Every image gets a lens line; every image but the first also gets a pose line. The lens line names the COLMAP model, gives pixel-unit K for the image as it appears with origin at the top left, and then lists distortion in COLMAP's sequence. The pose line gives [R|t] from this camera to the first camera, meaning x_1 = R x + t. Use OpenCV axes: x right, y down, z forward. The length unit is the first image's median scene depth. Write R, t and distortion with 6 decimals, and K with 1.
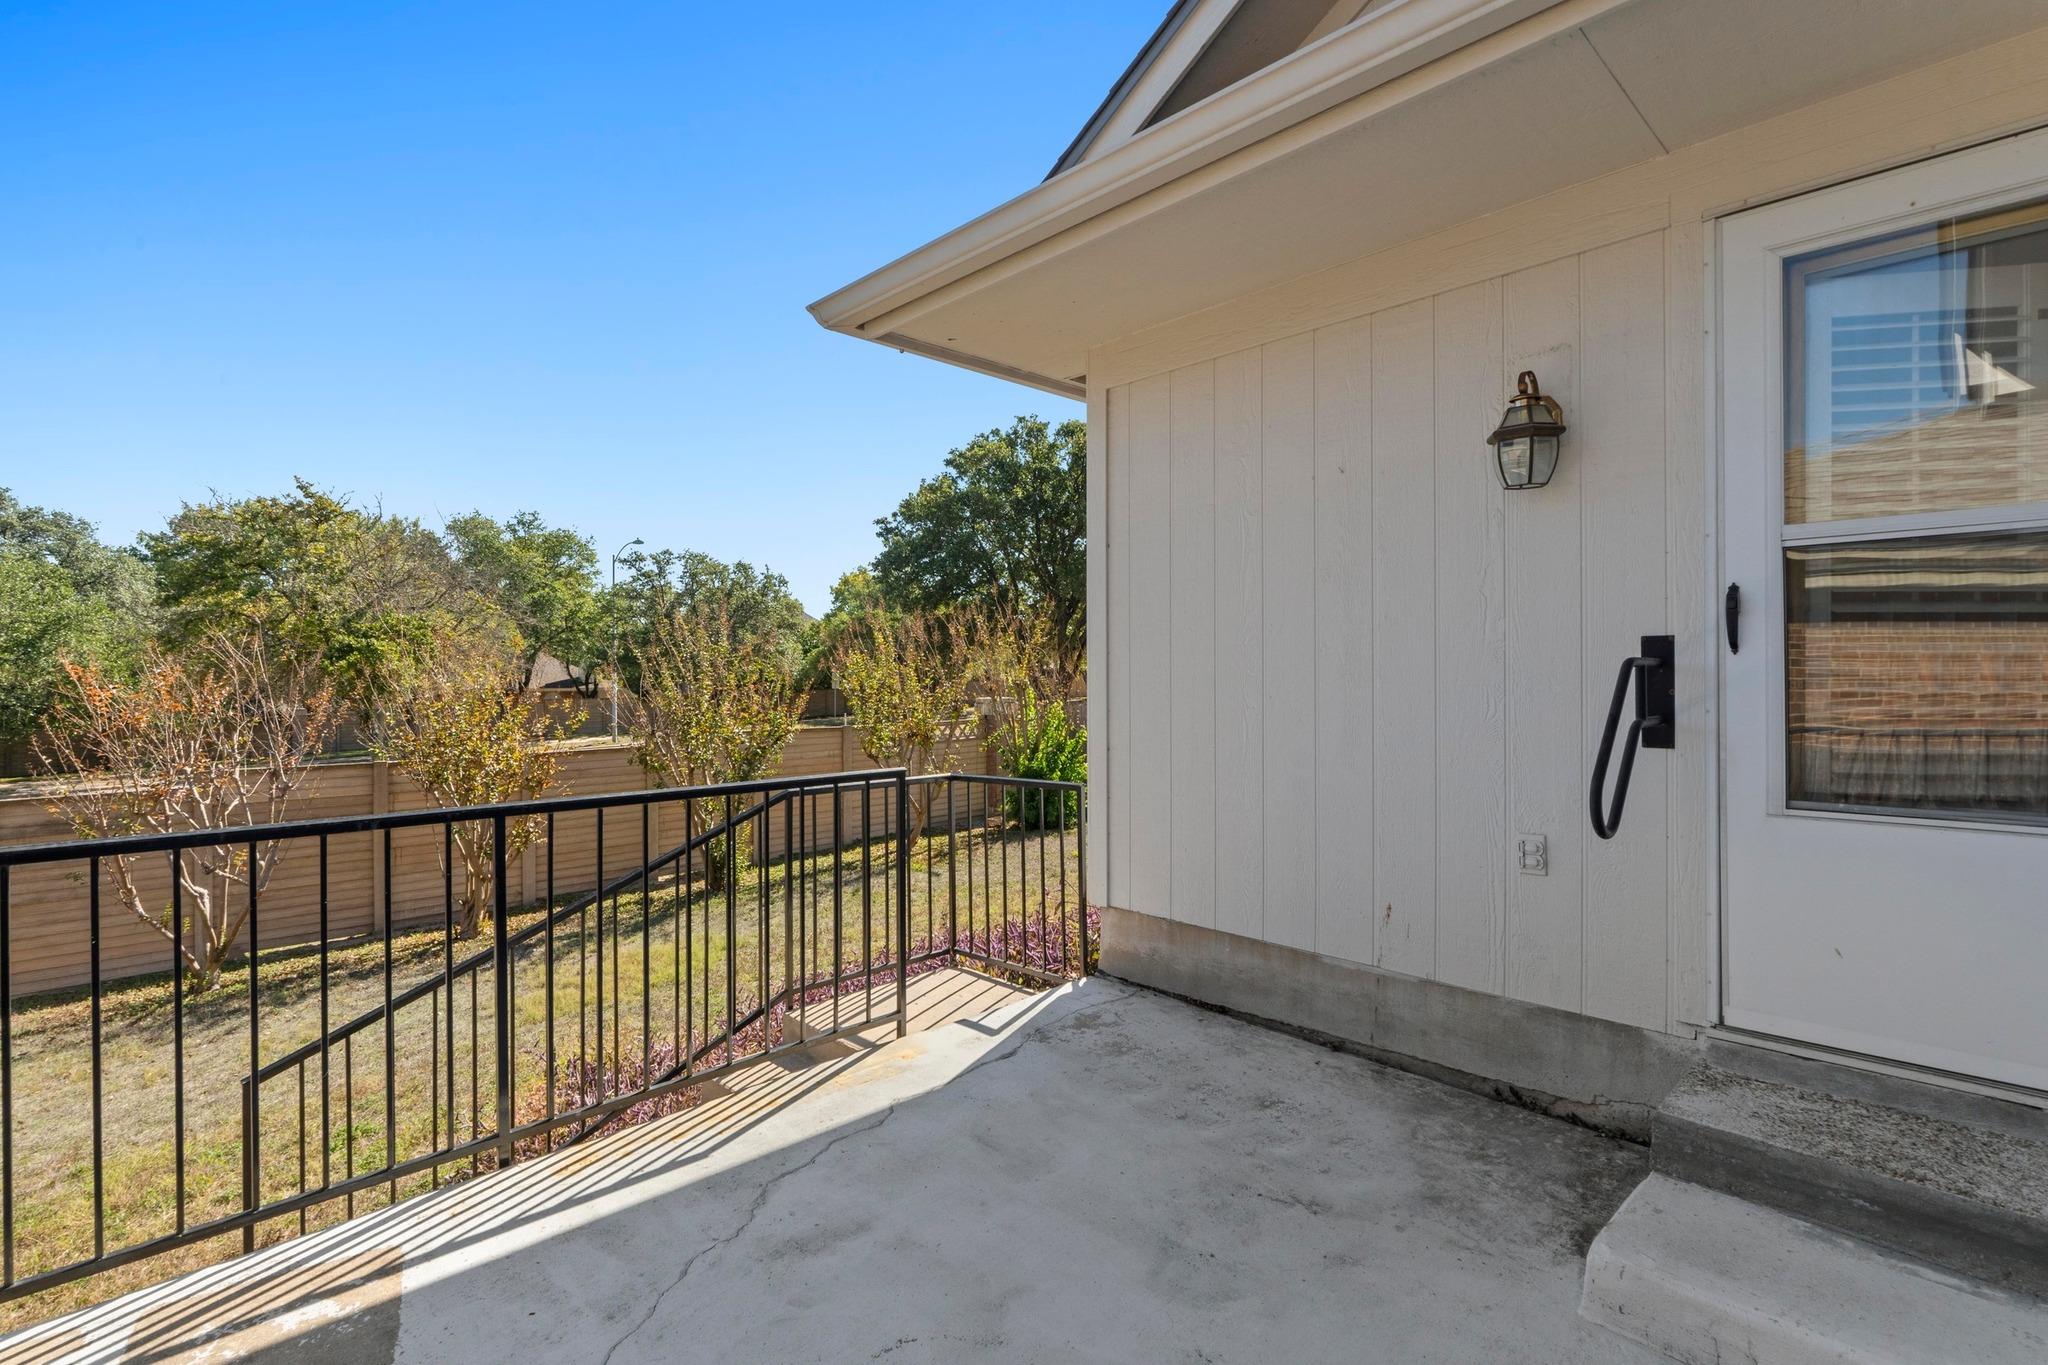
lens RADIAL K [[977.5, 0, 1003.9], [0, 977.5, 676.0], [0, 0, 1]] dist [-0.000367, -0.000274]
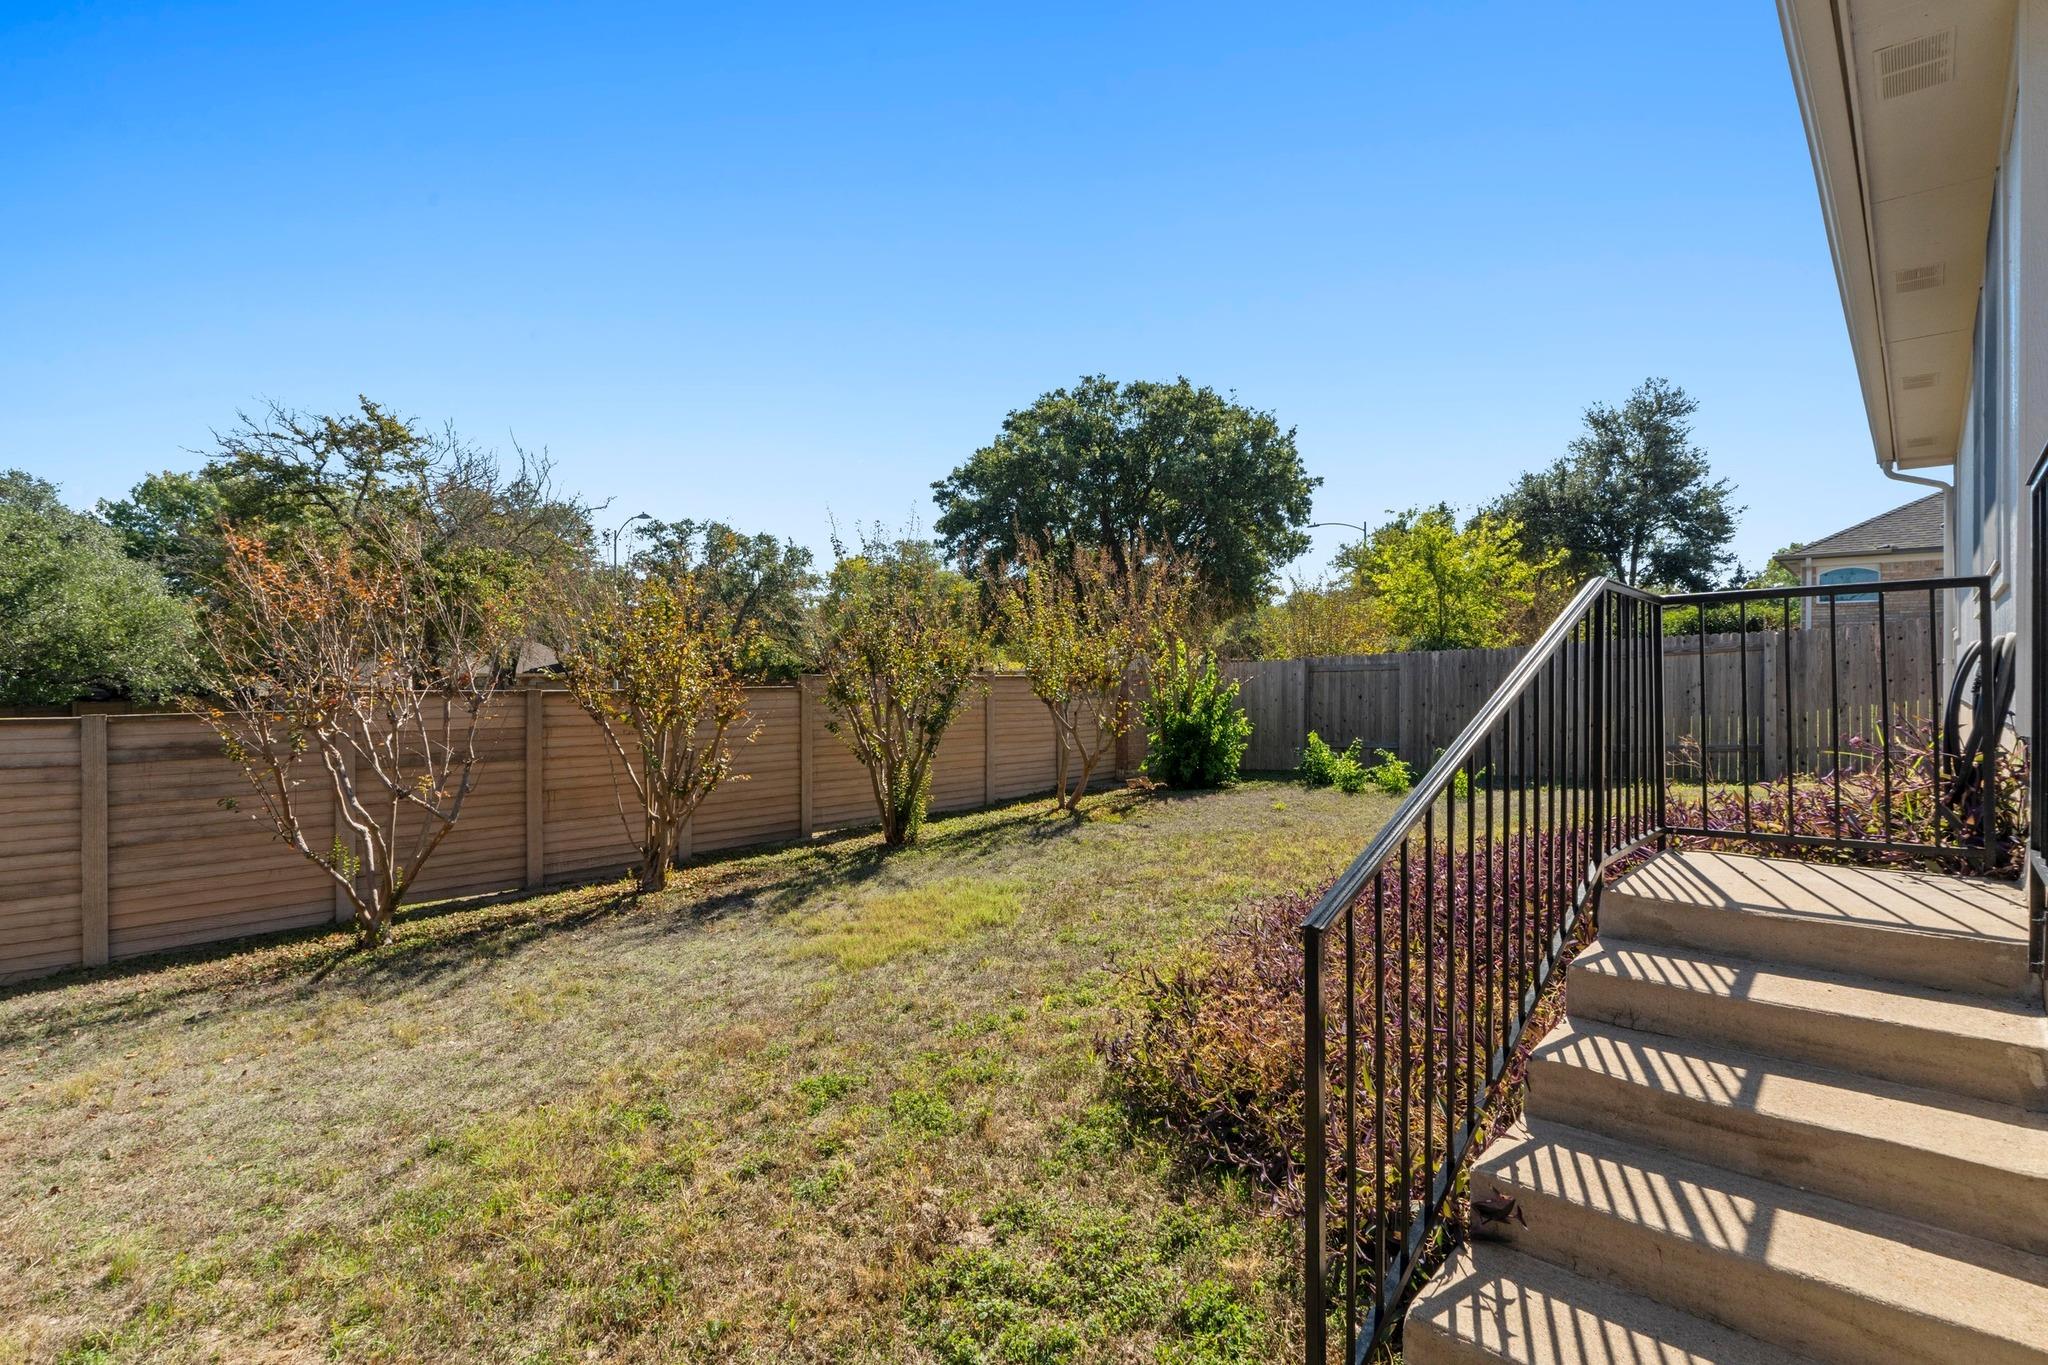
lens RADIAL K [[966.5, 0, 984.1], [0, 966.5, 688.6], [0, 0, 1]] dist [-0.000990, 0.000670]
pose [[0.998979, 0.006805, 0.044661, -0.236904], [-0.007111, 0.999952, 0.006696, 0.066093], [-0.044614, -0.007007, 0.998980, 0.110890]]
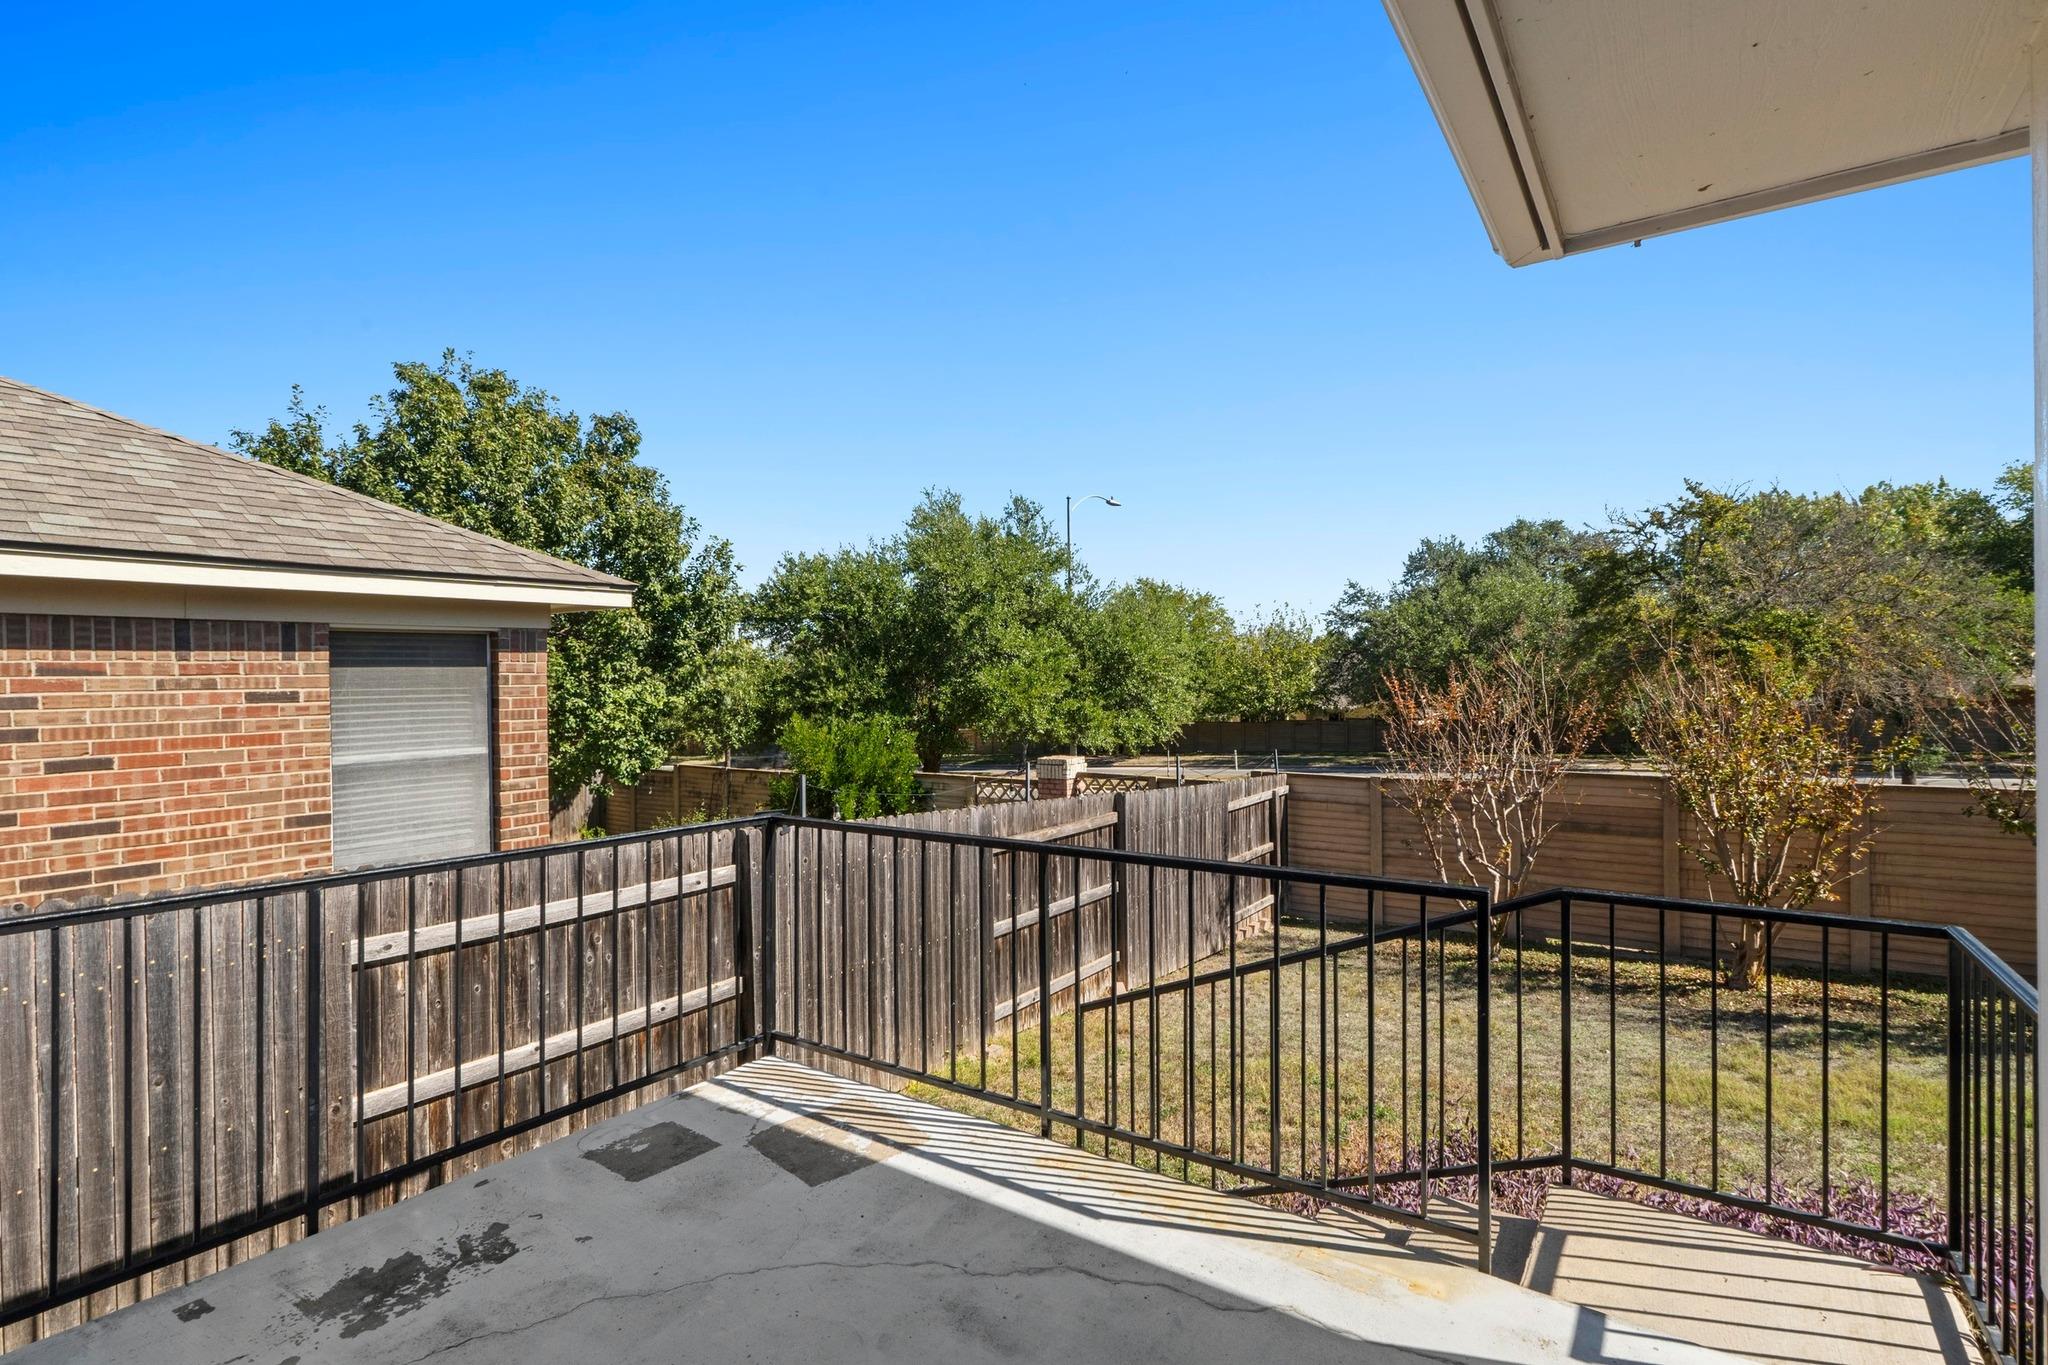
lens RADIAL K [[977.5, 0, 1003.9], [0, 977.5, 676.0], [0, 0, 1]] dist [-0.000367, -0.000274]
pose [[0.193099, 0.000650, -0.981179, 0.146424], [0.012598, 0.999916, 0.003141, -0.018017], [0.981098, -0.012967, 0.193074, 0.151624]]
